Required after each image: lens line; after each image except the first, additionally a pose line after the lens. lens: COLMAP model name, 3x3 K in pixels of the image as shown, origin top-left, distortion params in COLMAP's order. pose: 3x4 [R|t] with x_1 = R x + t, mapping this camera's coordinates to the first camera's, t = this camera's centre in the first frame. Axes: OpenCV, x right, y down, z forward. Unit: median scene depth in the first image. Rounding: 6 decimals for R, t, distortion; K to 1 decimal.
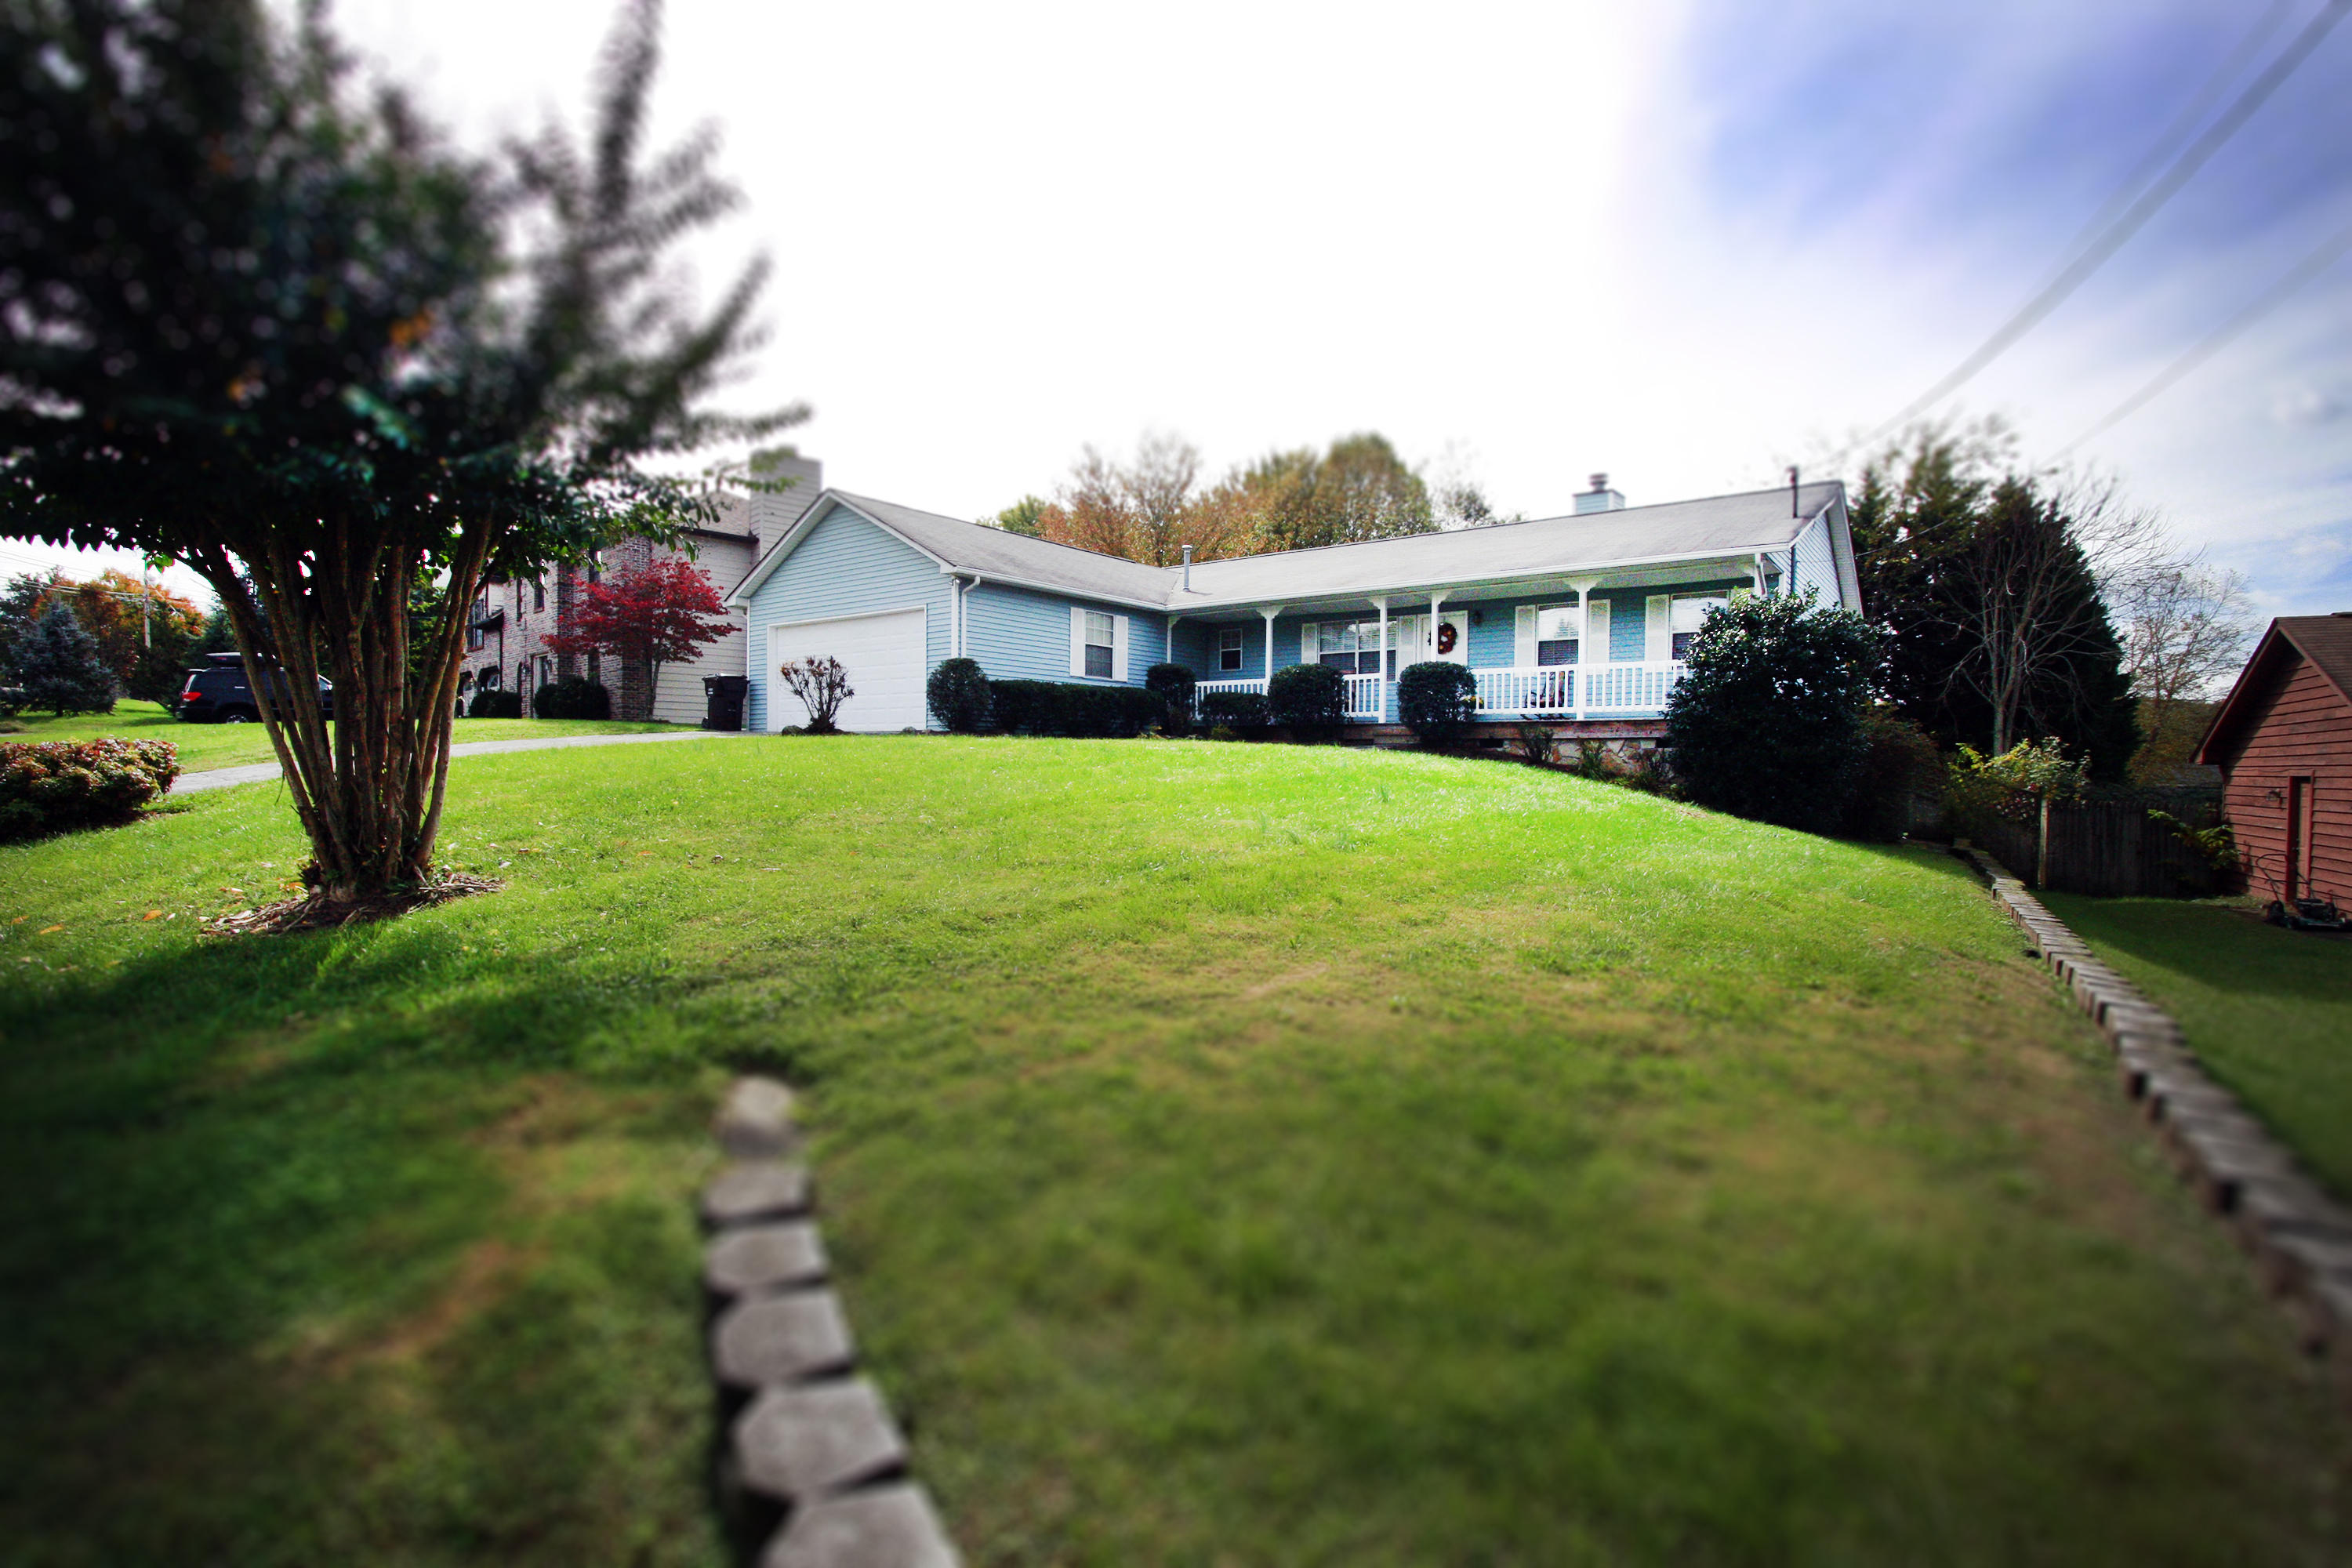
lens RADIAL K [[1109.5, 0, 1146.3], [0, 1109.5, 788.1], [0, 0, 1]] dist [-0.010399, -0.000317]
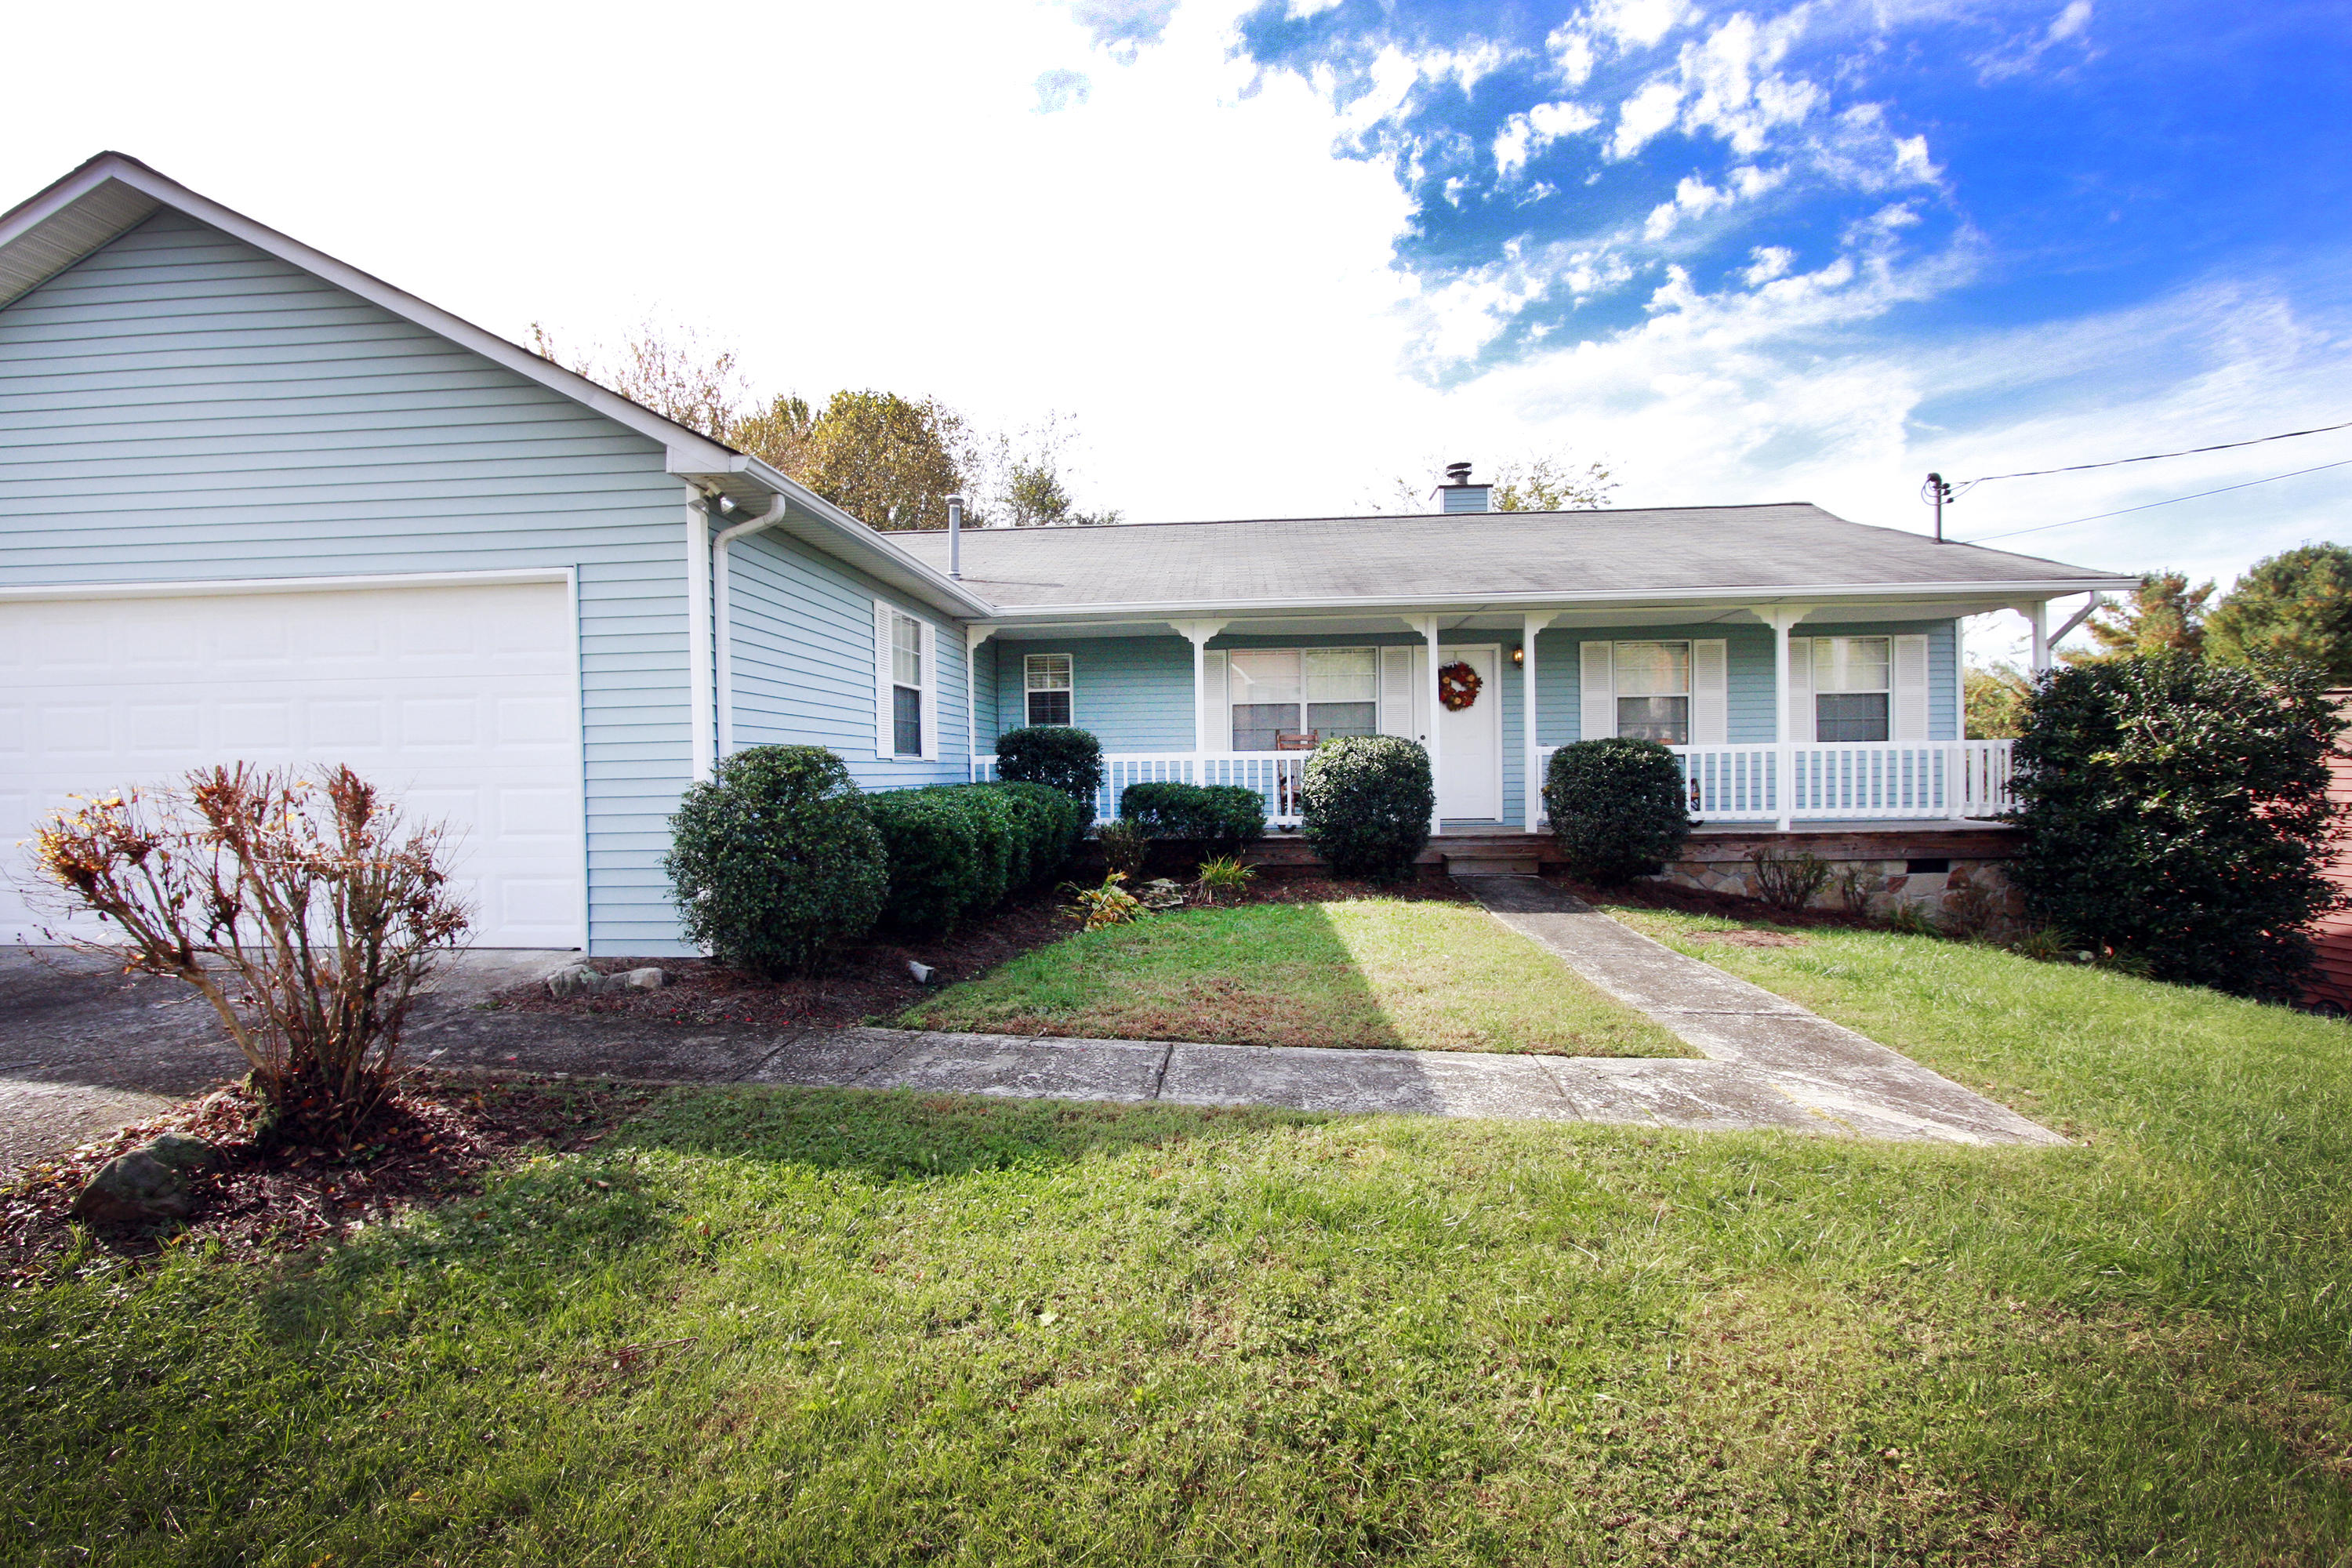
lens RADIAL K [[1109.5, 0, 1176.1], [0, 1109.5, 787.3], [0, 0, 1]] dist [-0.010399, -0.000317]
pose [[0.823073, -0.033756, 0.566931, -1.173469], [0.036618, 0.999309, 0.006338, -0.476089], [-0.566753, 0.015543, 0.823741, 3.119845]]
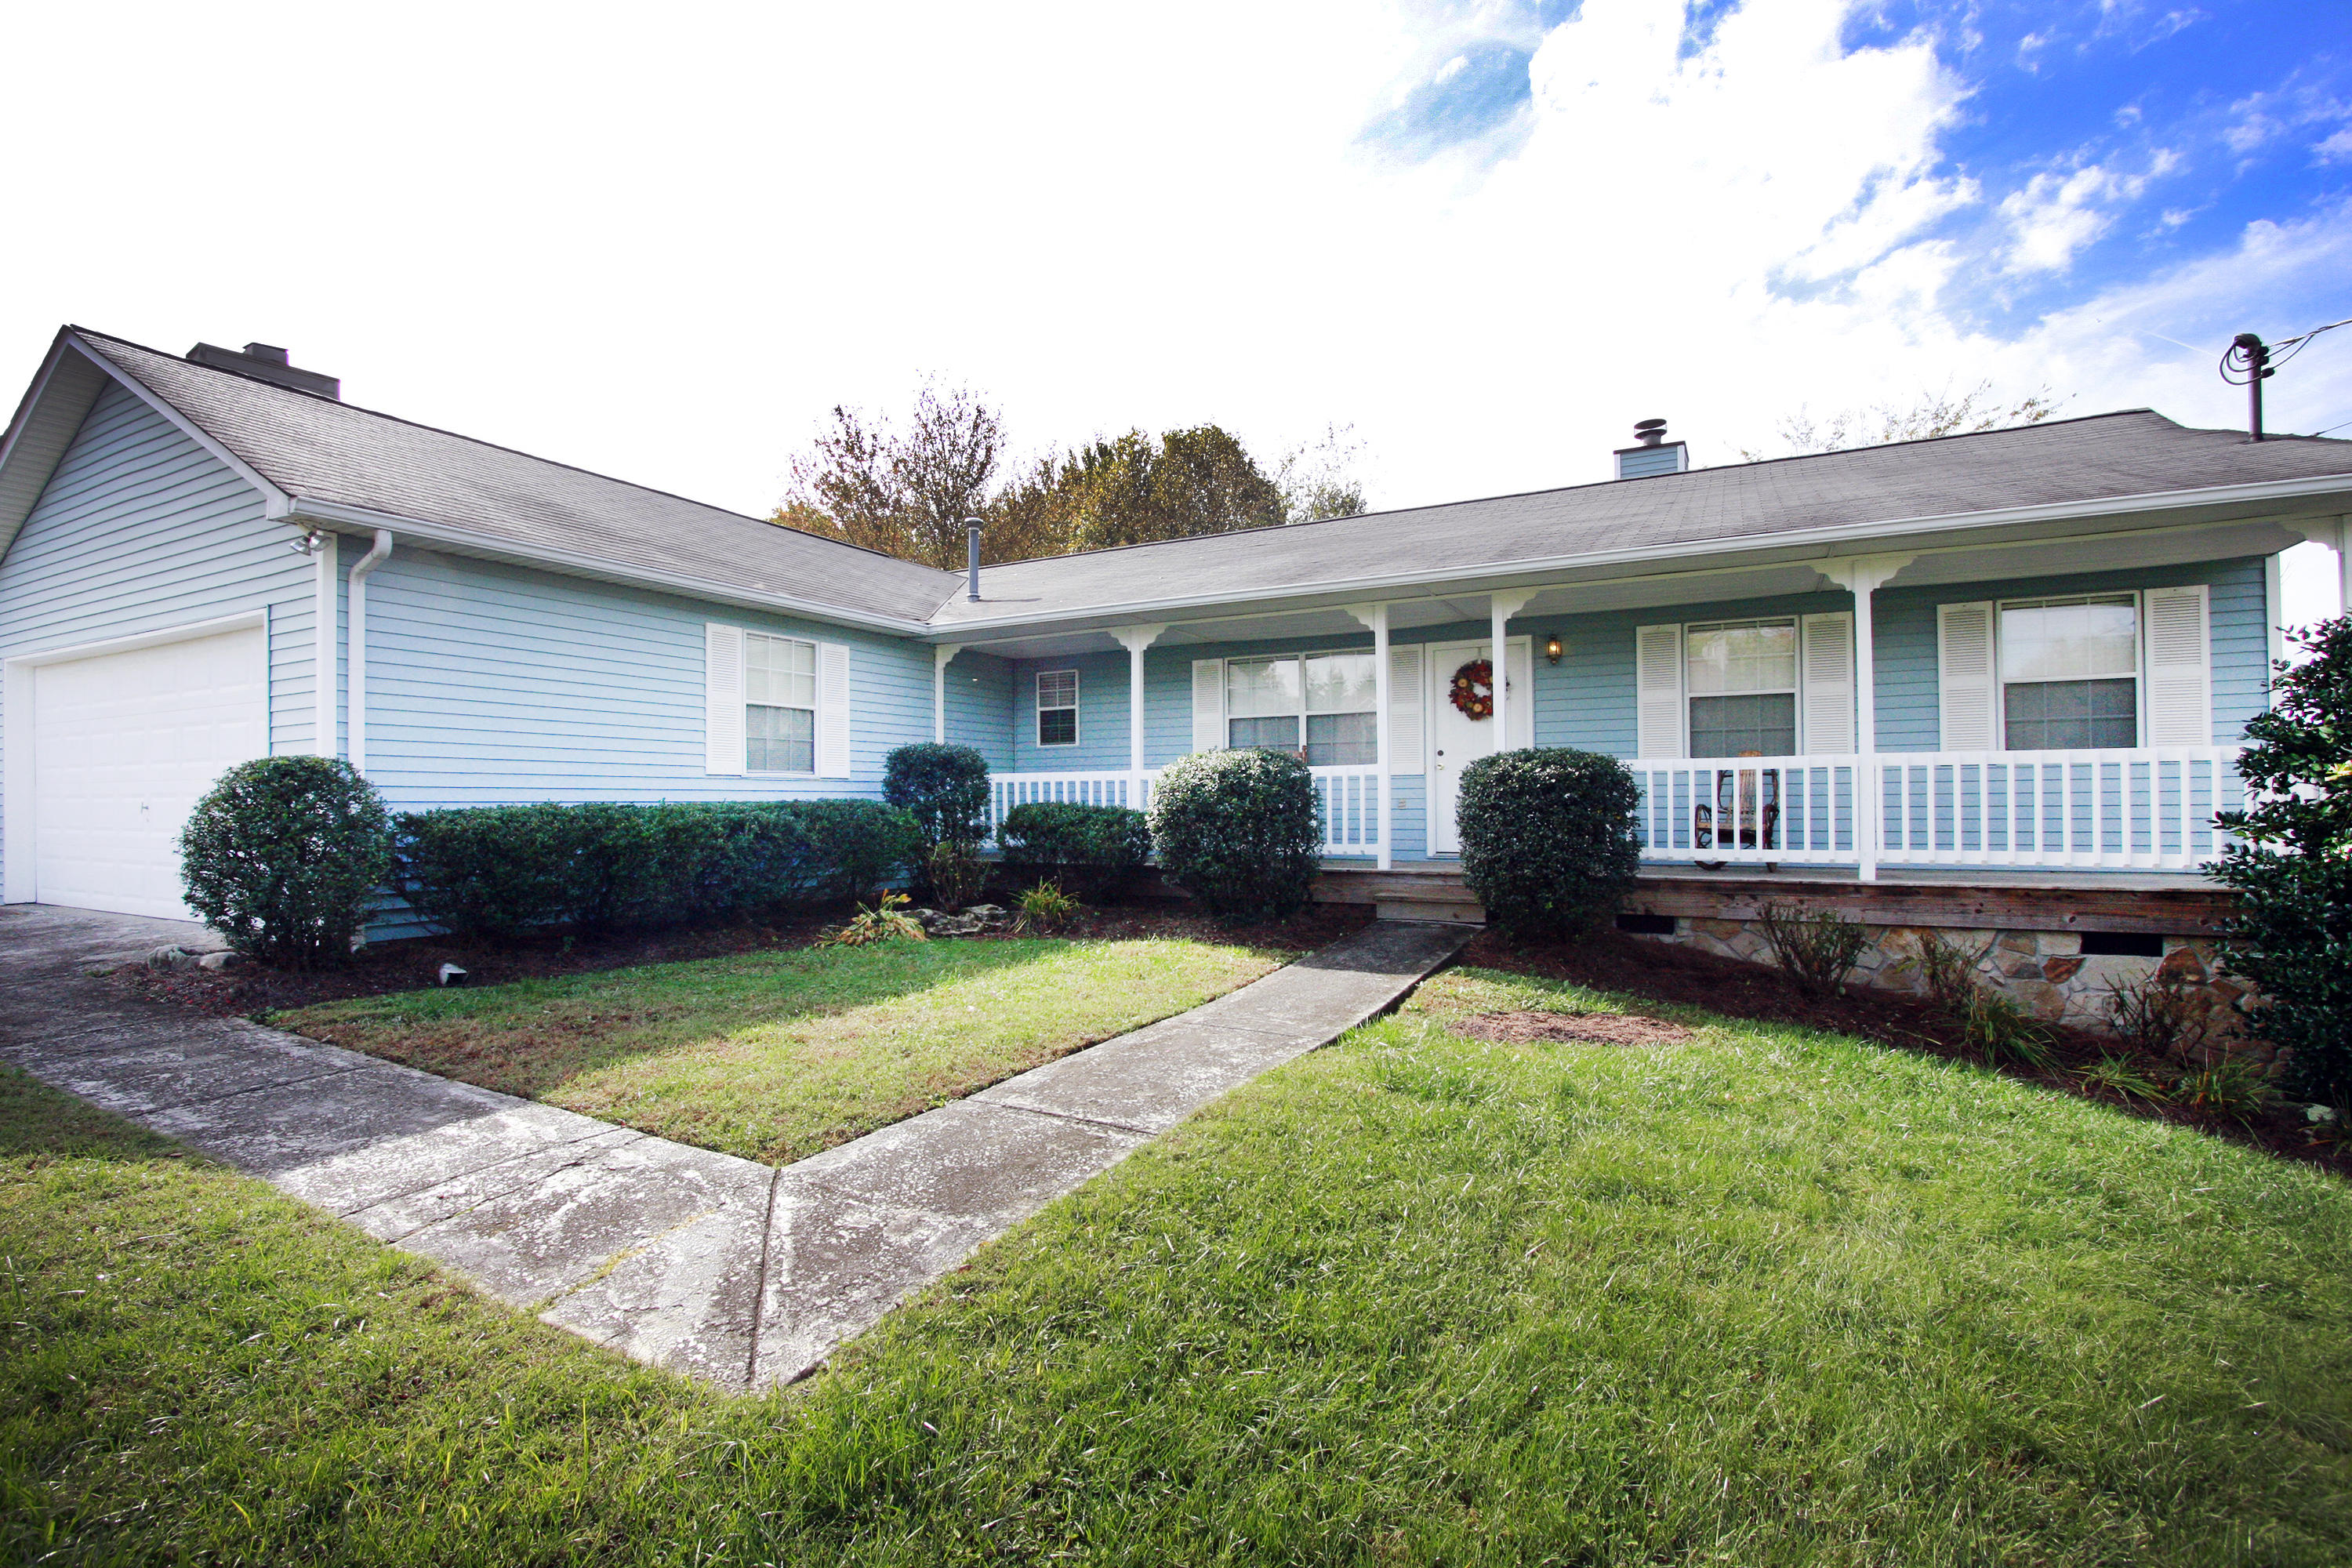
lens RADIAL K [[1109.5, 0, 1147.8], [0, 1109.5, 792.2], [0, 0, 1]] dist [-0.010399, -0.000317]
pose [[0.985597, -0.016593, 0.168295, 0.170875], [0.021632, 0.999370, -0.028152, -0.417376], [-0.167722, 0.031388, 0.985335, 2.843767]]
